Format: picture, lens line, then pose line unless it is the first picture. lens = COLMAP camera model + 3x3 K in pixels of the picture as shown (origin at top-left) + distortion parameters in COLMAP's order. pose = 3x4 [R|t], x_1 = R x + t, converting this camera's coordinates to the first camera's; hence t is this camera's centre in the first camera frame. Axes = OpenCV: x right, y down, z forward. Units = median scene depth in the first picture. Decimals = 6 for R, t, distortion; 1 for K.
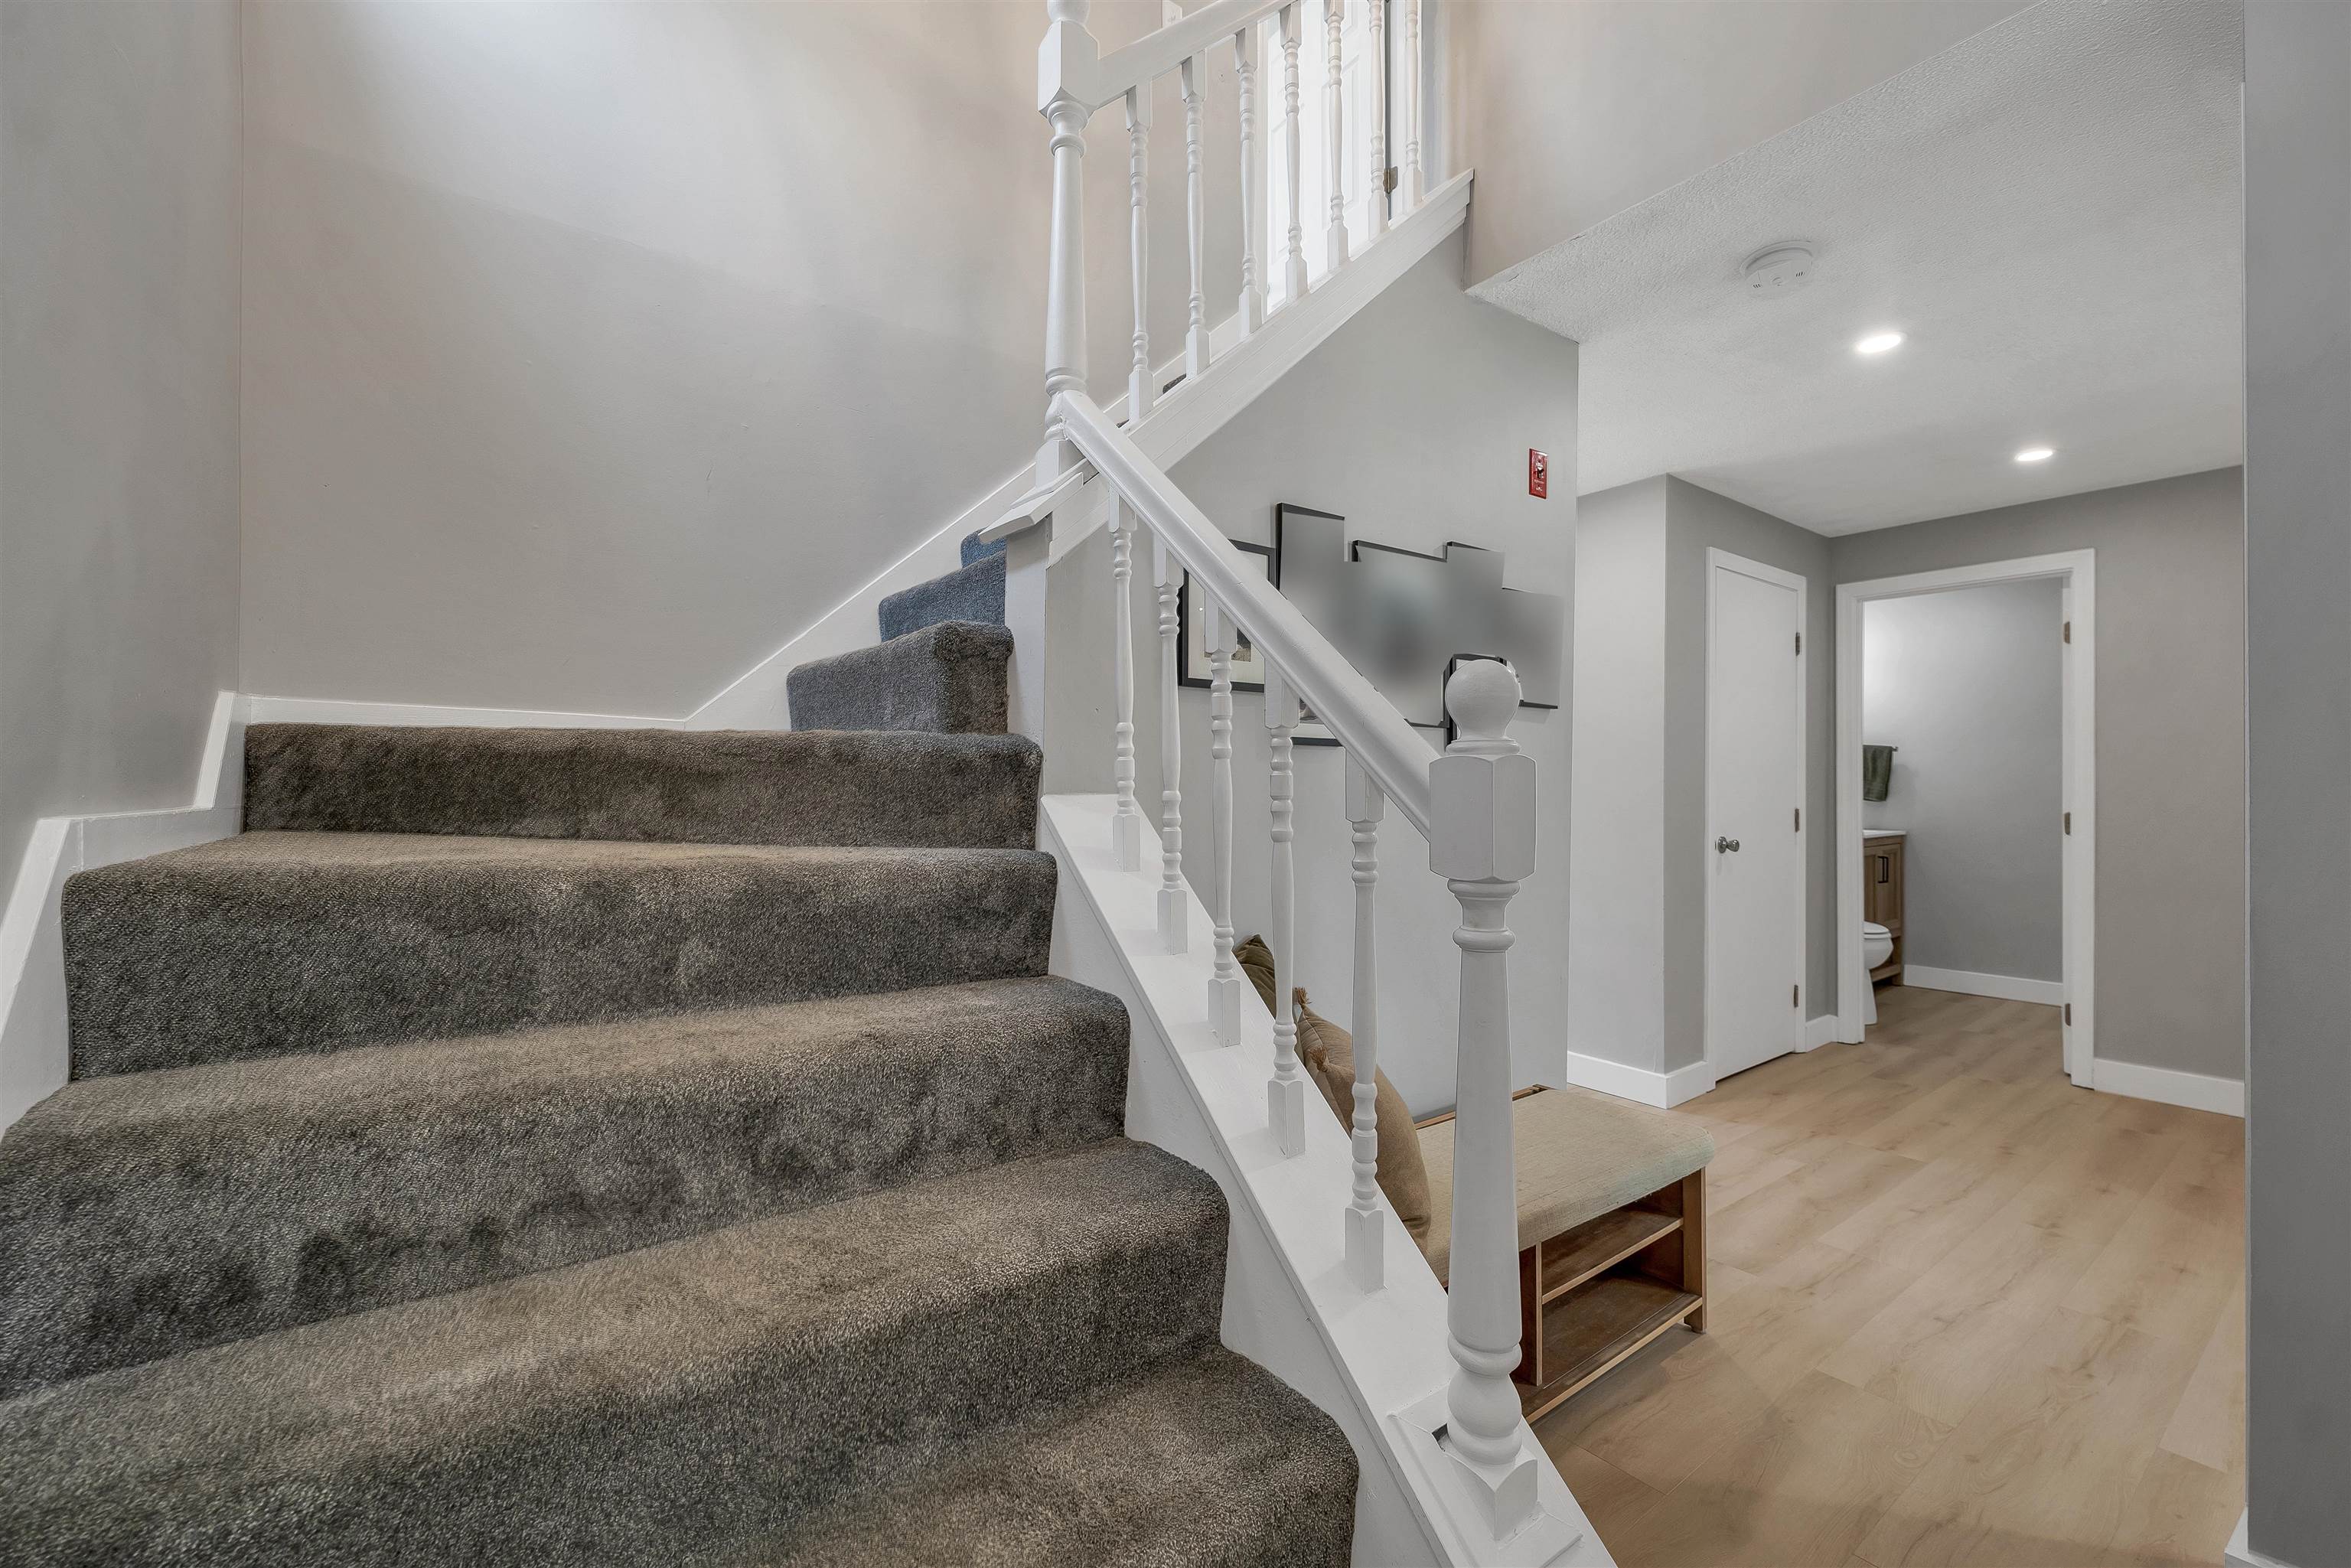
lens RADIAL K [[981.5, 0, 1175.5], [0, 981.5, 784.0], [0, 0, 1]] dist [0.003688, 0.000354]
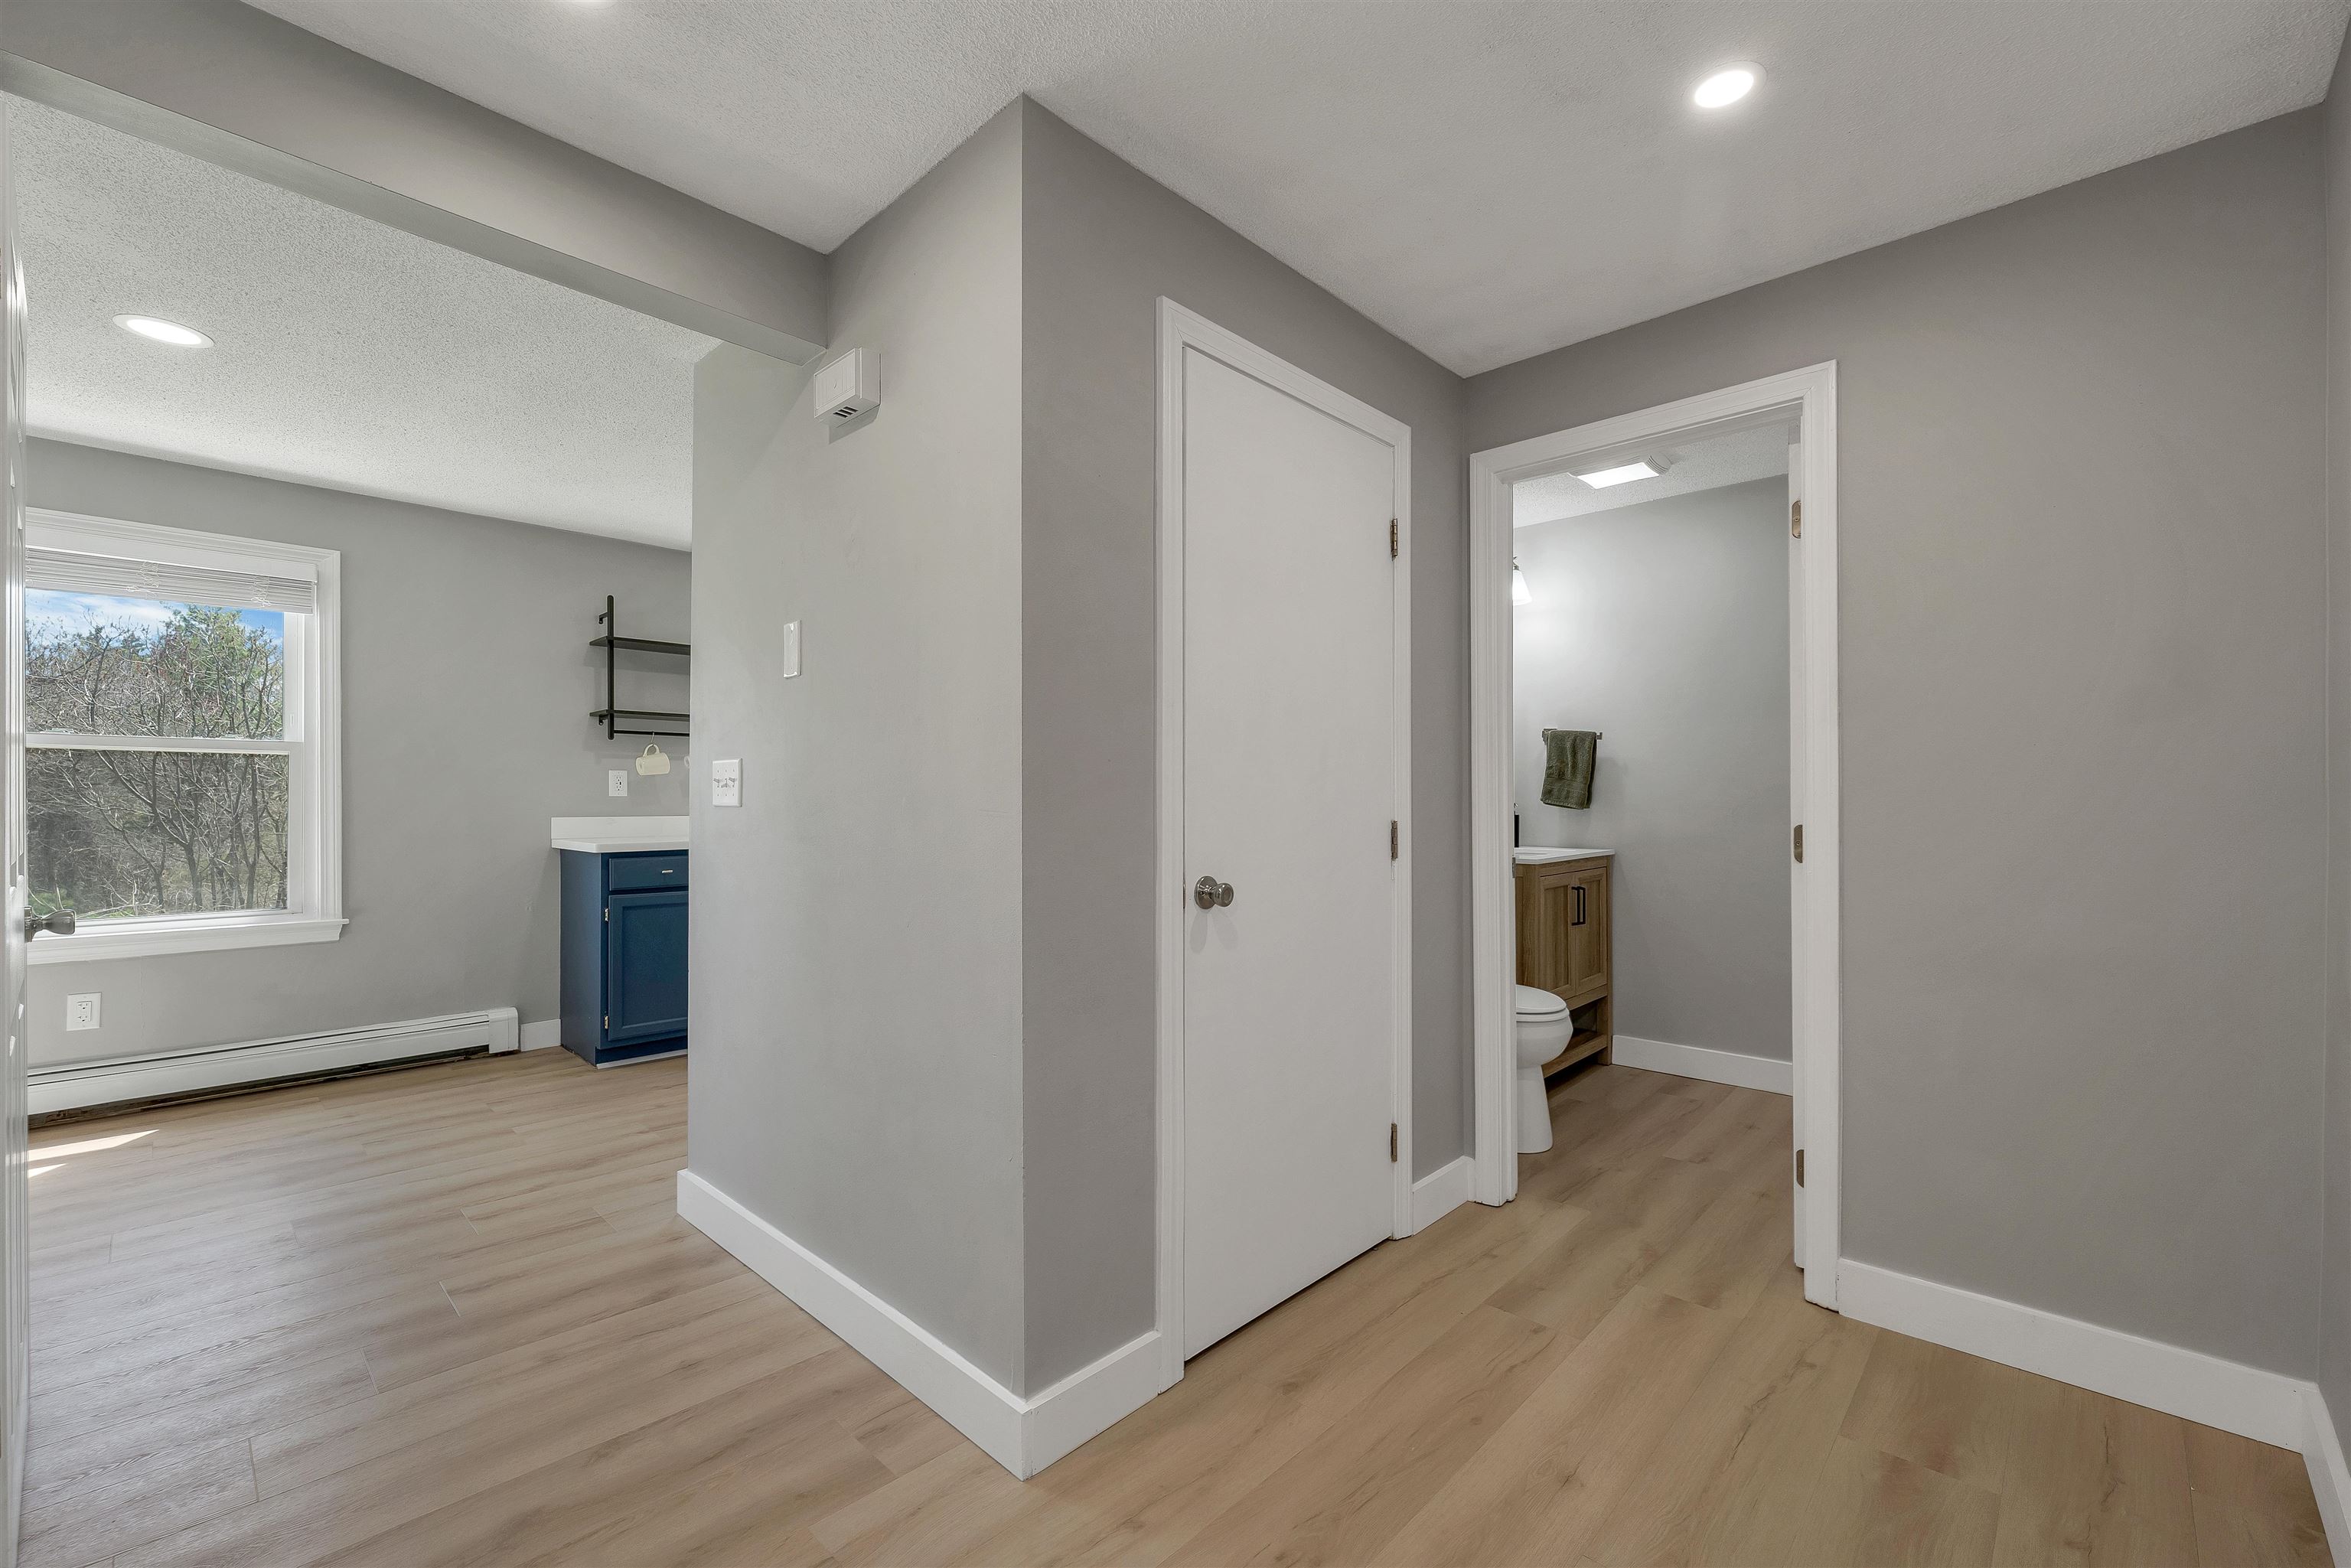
lens RADIAL K [[980.7, 0, 1195.5], [0, 980.7, 800.2], [0, 0, 1]] dist [0.002023, -0.000219]
pose [[0.986399, -0.004636, 0.164300, 0.419528], [0.004323, 0.999988, 0.002259, 0.010813], [-0.164309, -0.001518, 0.986408, 0.444555]]
